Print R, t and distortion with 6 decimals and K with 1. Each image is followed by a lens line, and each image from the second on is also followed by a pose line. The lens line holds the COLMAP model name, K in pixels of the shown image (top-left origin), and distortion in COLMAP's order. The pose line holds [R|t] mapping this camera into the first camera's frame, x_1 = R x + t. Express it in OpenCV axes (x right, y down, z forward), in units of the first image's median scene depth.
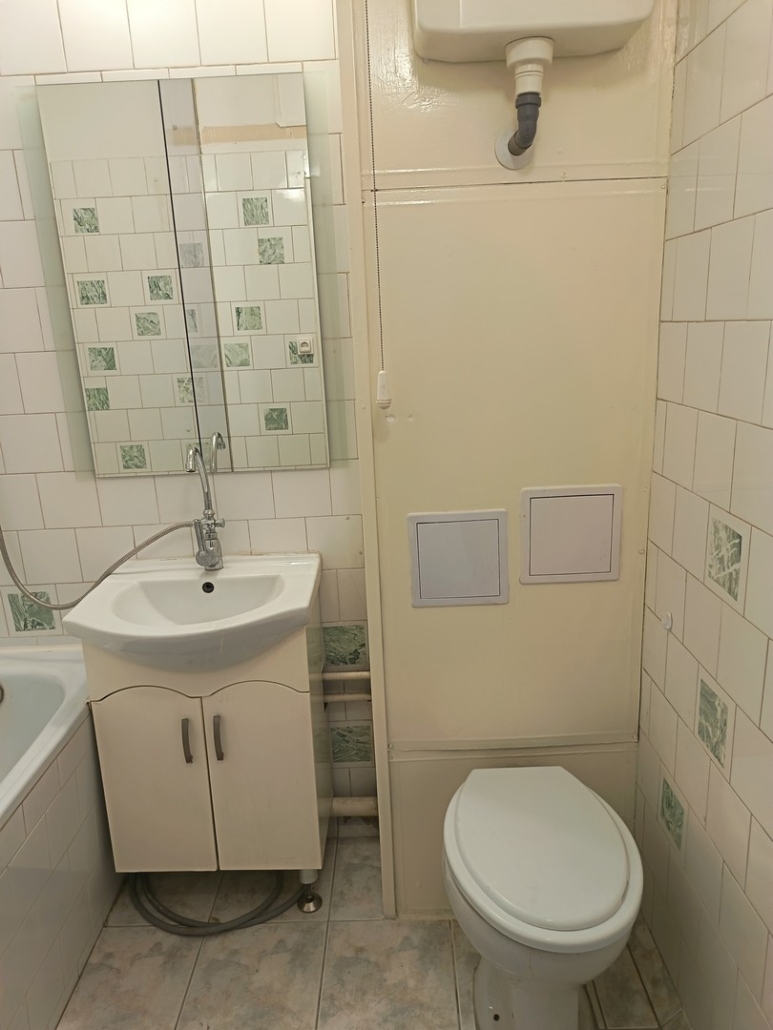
lens RADIAL K [[727.4, 0, 383.9], [0, 727.4, 518.0], [0, 0, 1]] dist [0.041041, -0.041675]
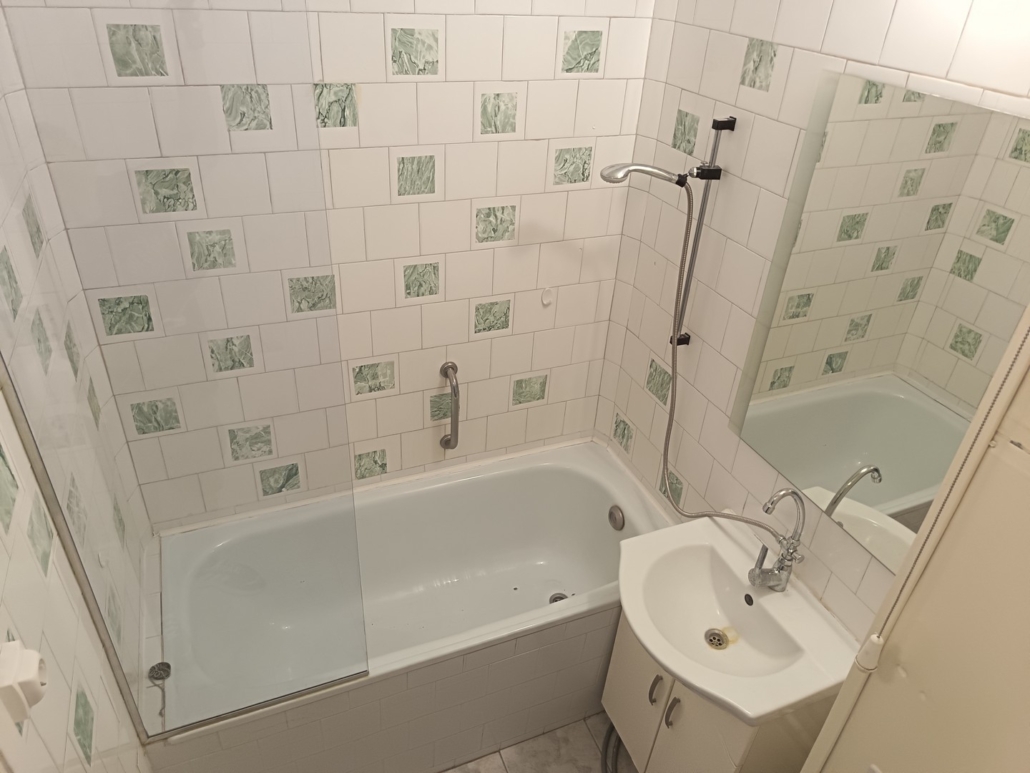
lens RADIAL K [[727.4, 0, 512.6], [0, 727.4, 385.0], [0, 0, 1]] dist [0.041041, -0.041675]
pose [[0.392173, 0.549689, -0.737593, 0.115275], [-0.309400, 0.833931, 0.456979, -0.280090], [0.866298, 0.048996, 0.497119, 0.118765]]
